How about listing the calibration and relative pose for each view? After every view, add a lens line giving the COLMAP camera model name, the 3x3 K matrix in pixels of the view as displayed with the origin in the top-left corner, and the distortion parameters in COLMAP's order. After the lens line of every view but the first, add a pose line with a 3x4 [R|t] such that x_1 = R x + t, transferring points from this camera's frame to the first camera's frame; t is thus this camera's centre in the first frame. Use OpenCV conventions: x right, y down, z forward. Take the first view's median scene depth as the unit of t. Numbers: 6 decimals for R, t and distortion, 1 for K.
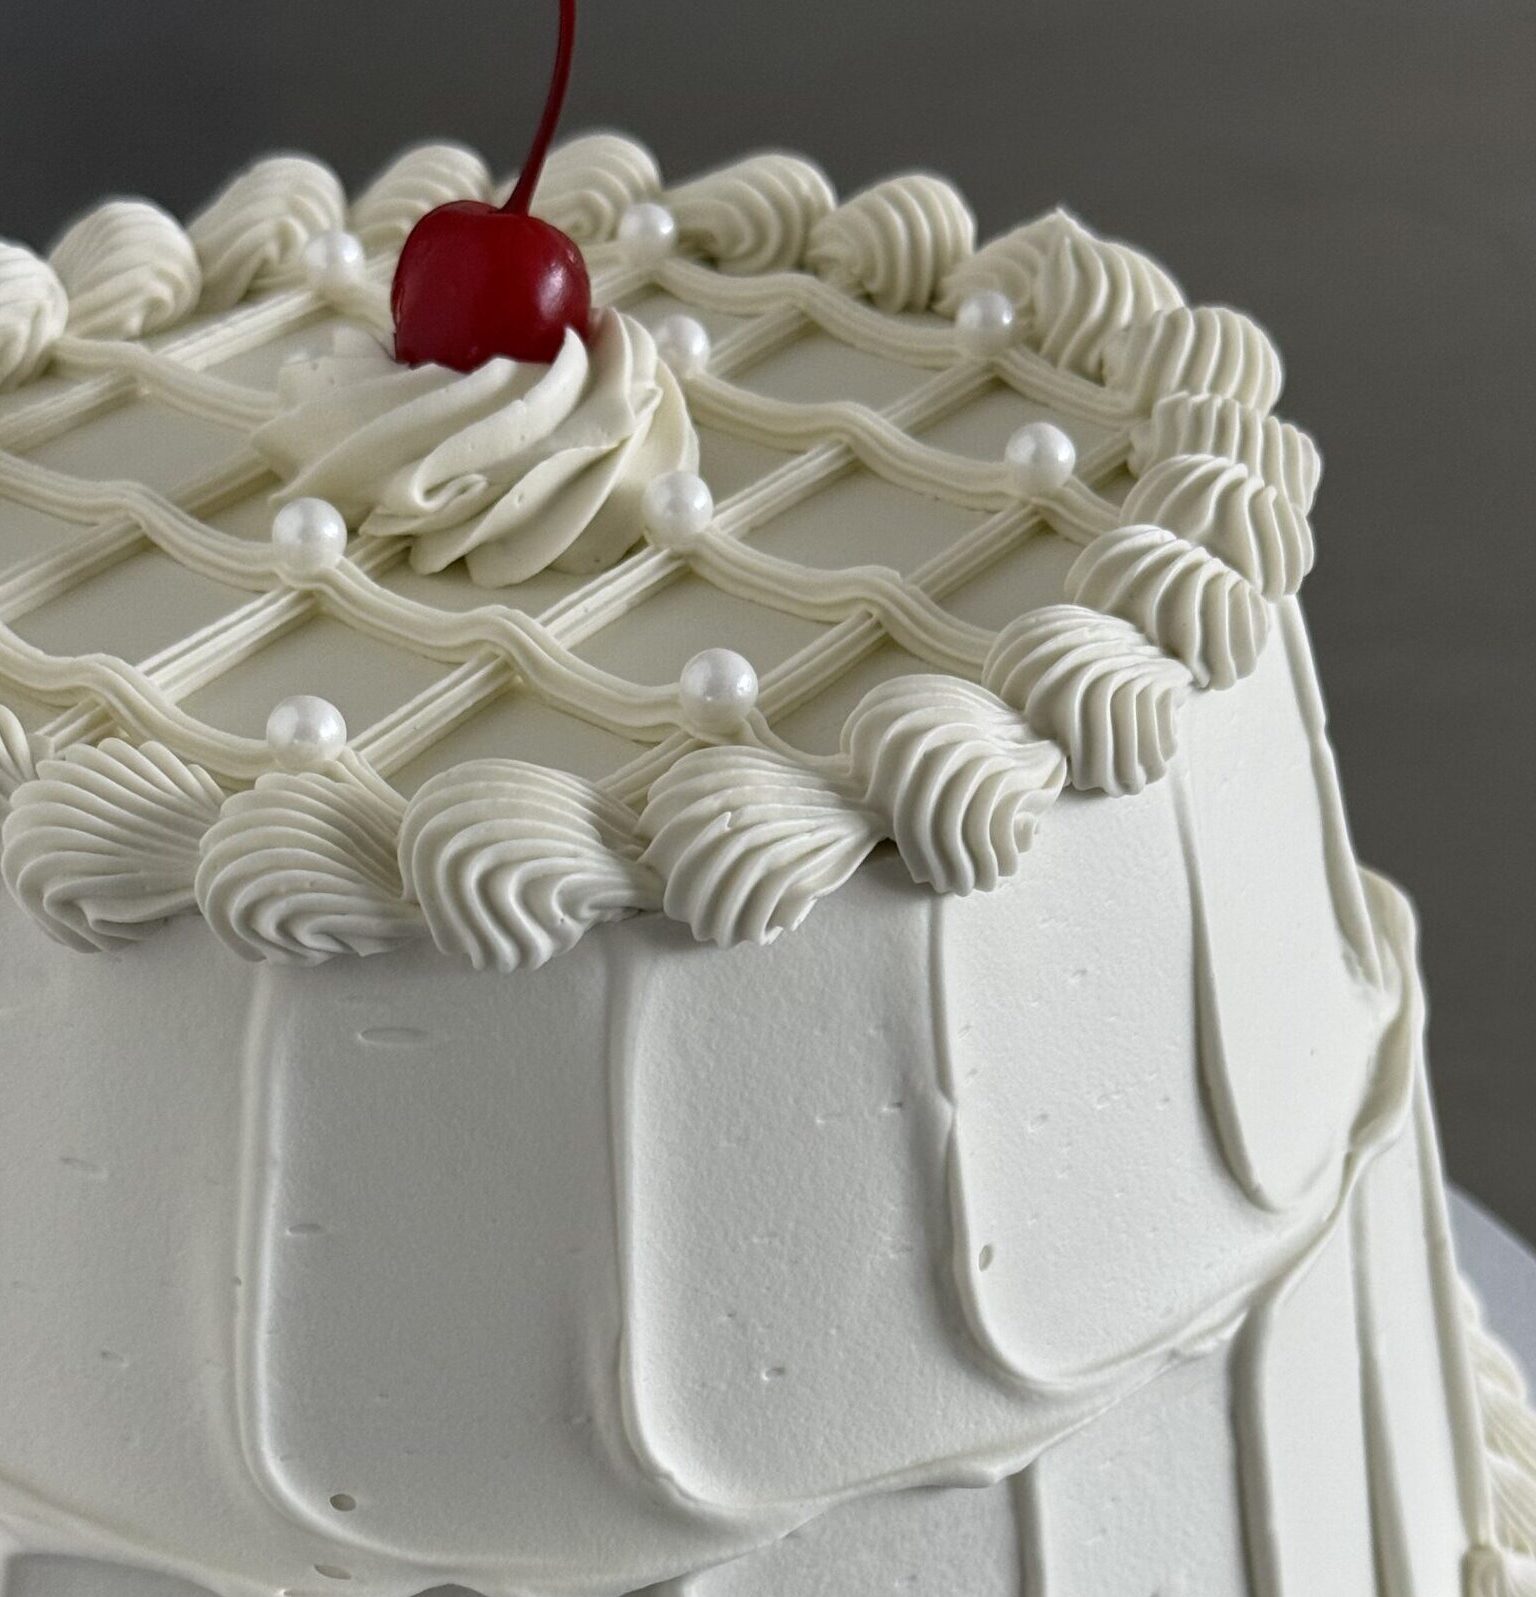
lens RADIAL K [[3536.7, 0, 828.4], [0, 3536.7, 1146.2], [0, 0, 1]] dist [0.133932, -0.009103]
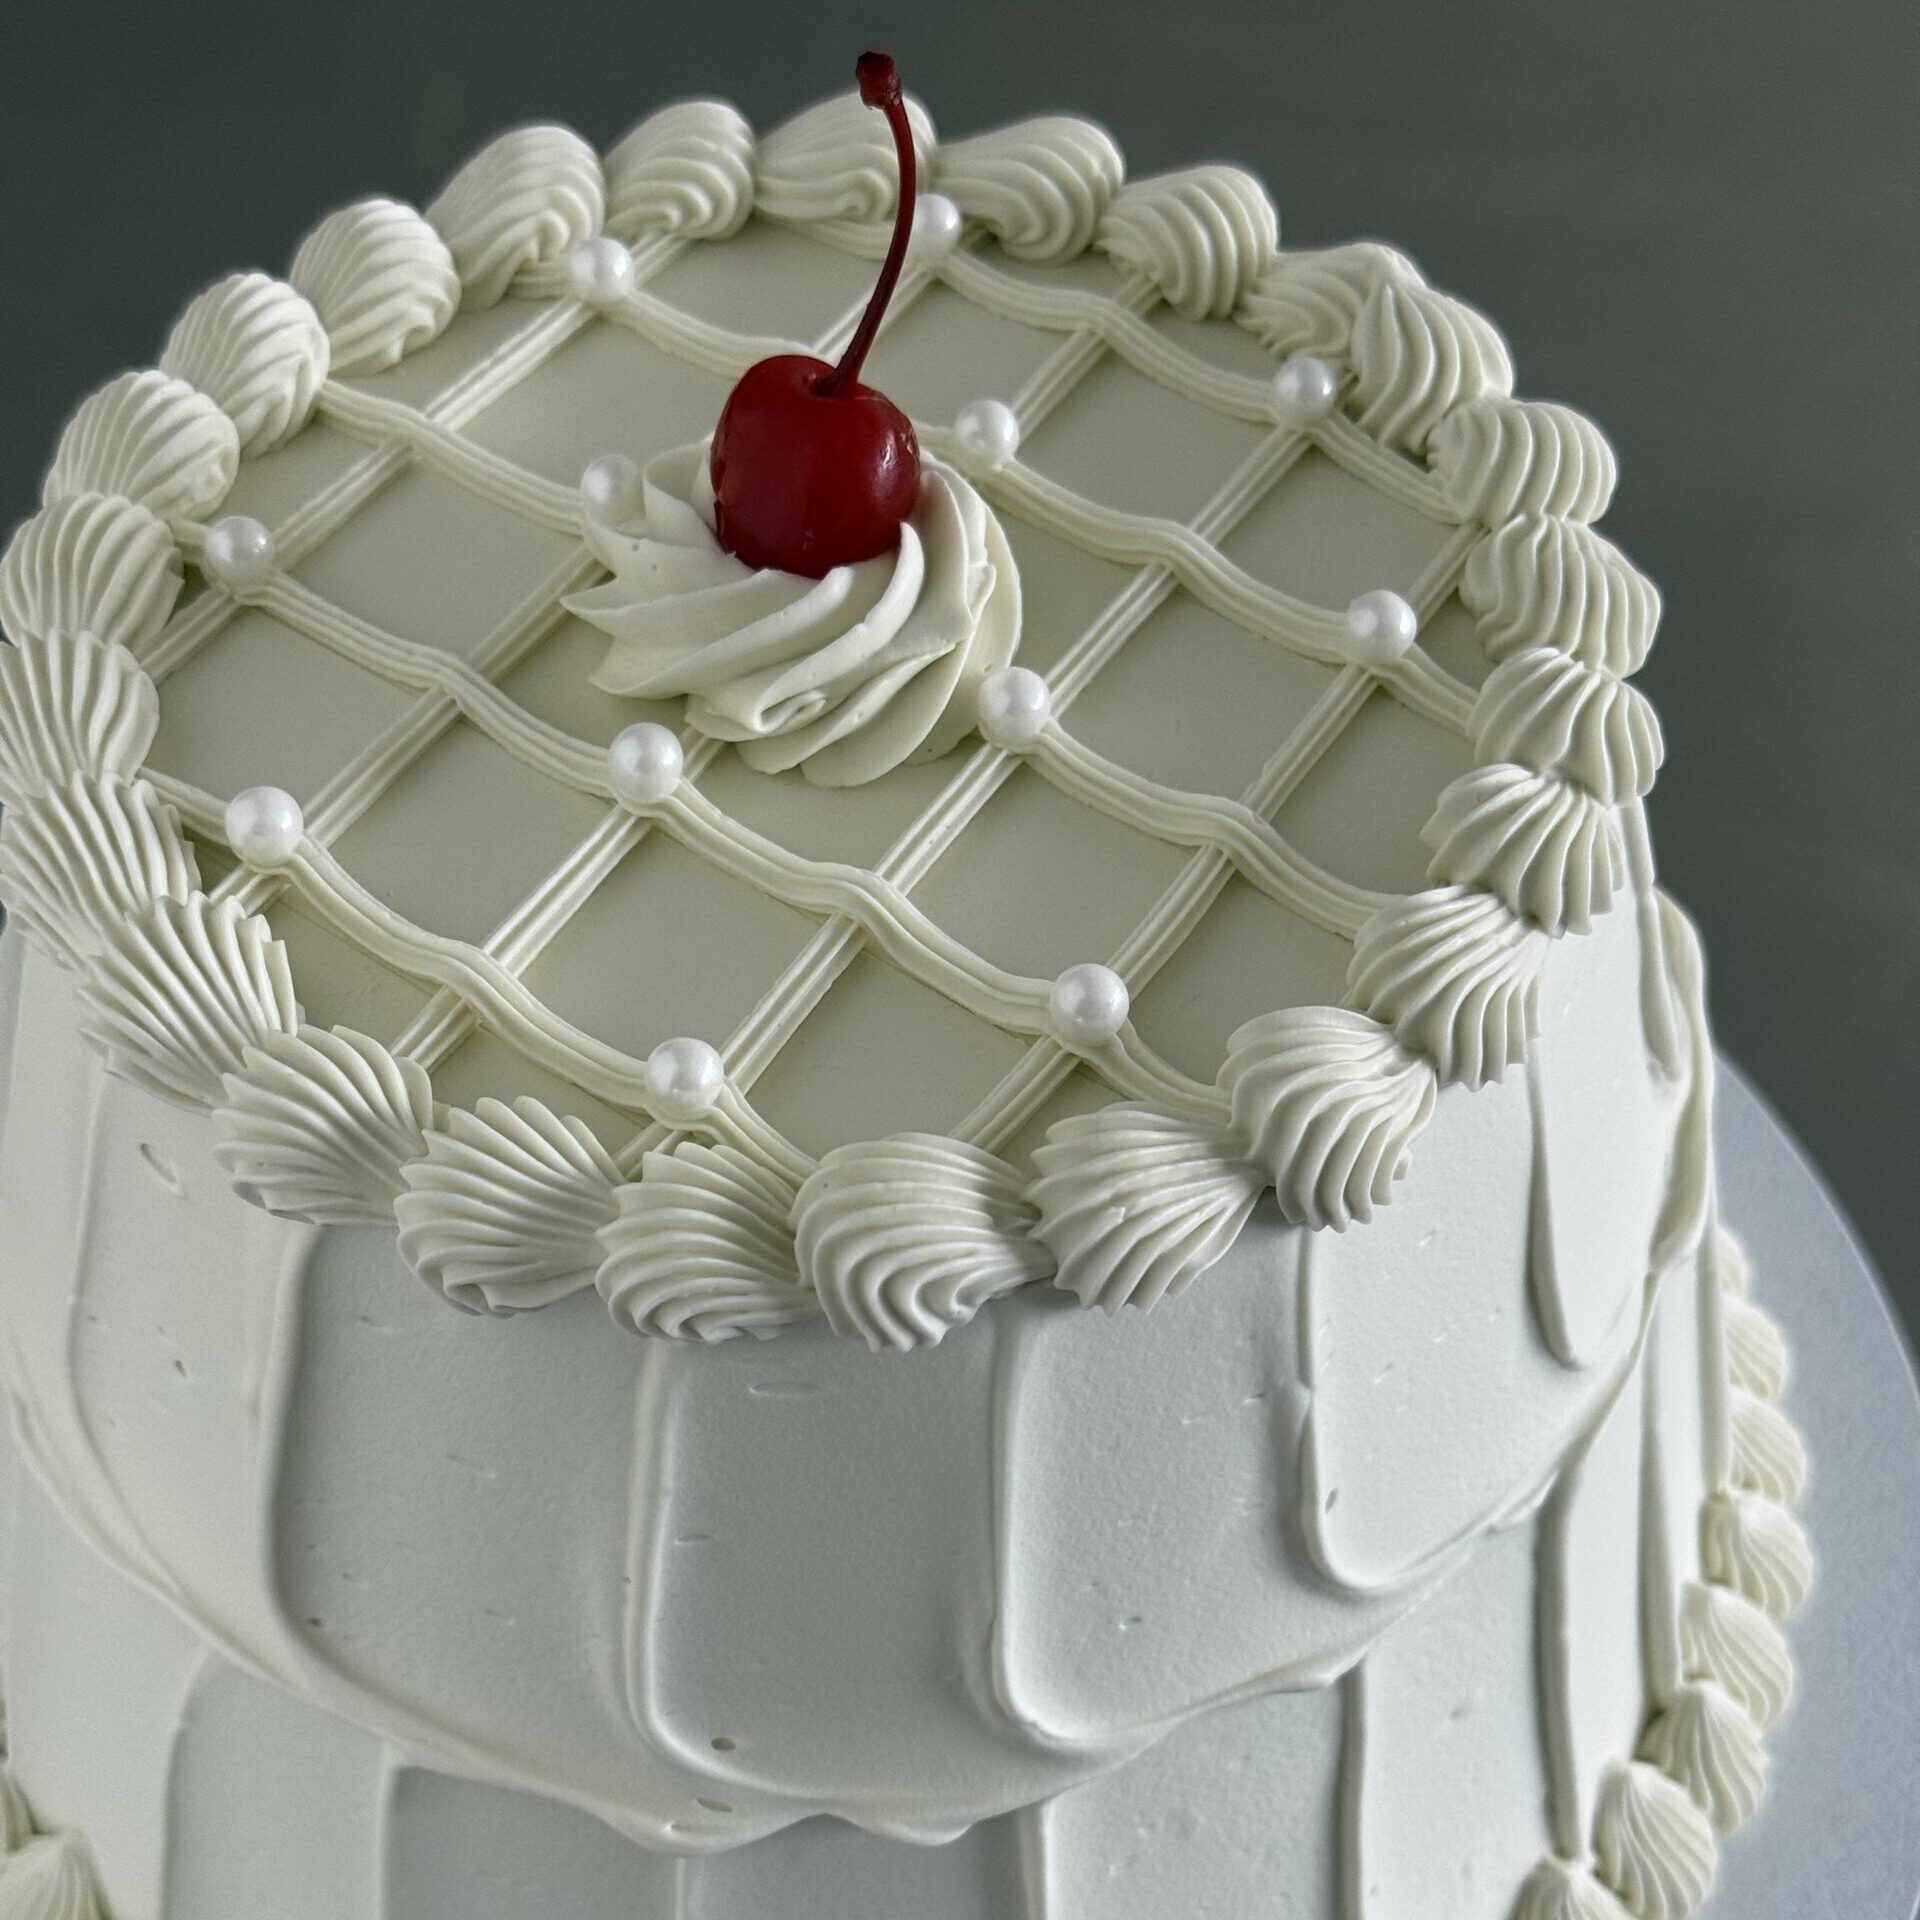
lens RADIAL K [[3559.1, 0, 964.7], [0, 3559.1, 1178.0], [0, 0, 1]] dist [0.146900, -0.234107]
pose [[0.999047, -0.011665, 0.042053, -0.103887], [-0.000884, 0.958004, 0.286753, -0.353044], [-0.043632, -0.286517, 0.957081, 0.026976]]
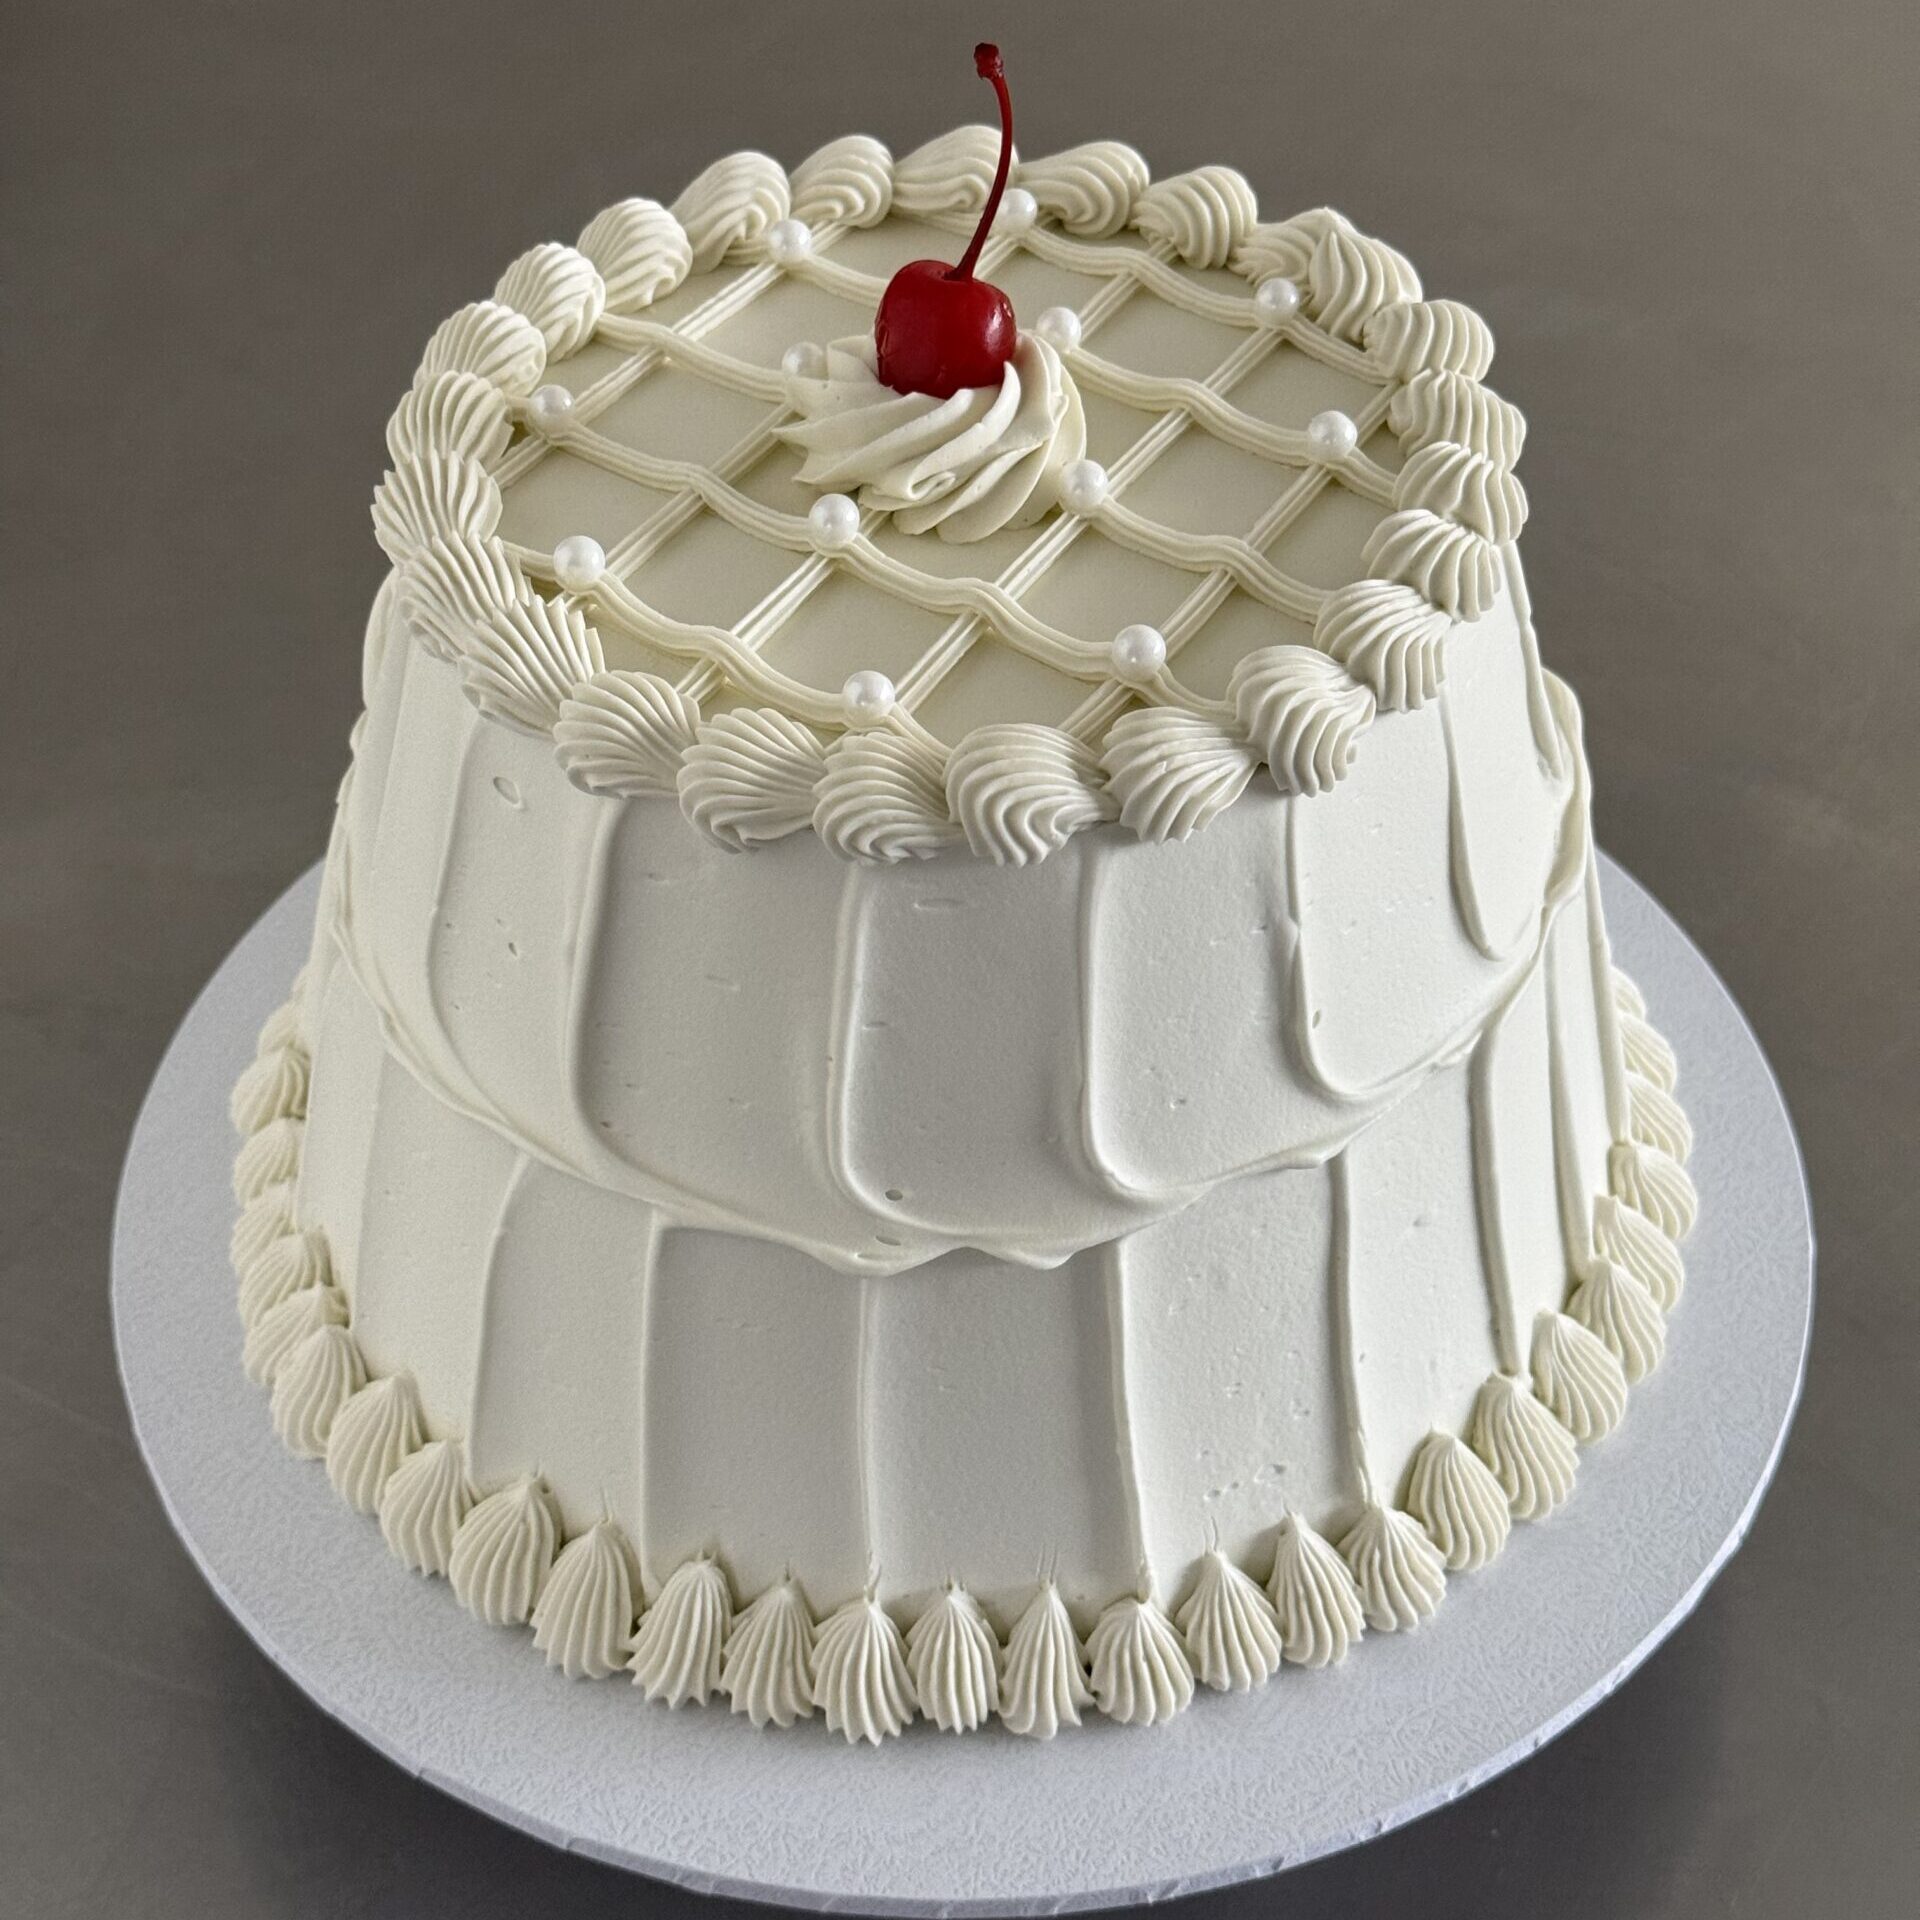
lens RADIAL K [[3478.1, 0, 968.4], [0, 3478.1, 892.0], [0, 0, 1]] dist [0.126247, 0.162085]
pose [[0.999230, -0.022485, 0.032140, -0.144532], [0.018332, 0.992094, 0.124151, -0.201956], [-0.034677, -0.123466, 0.991743, -0.431301]]
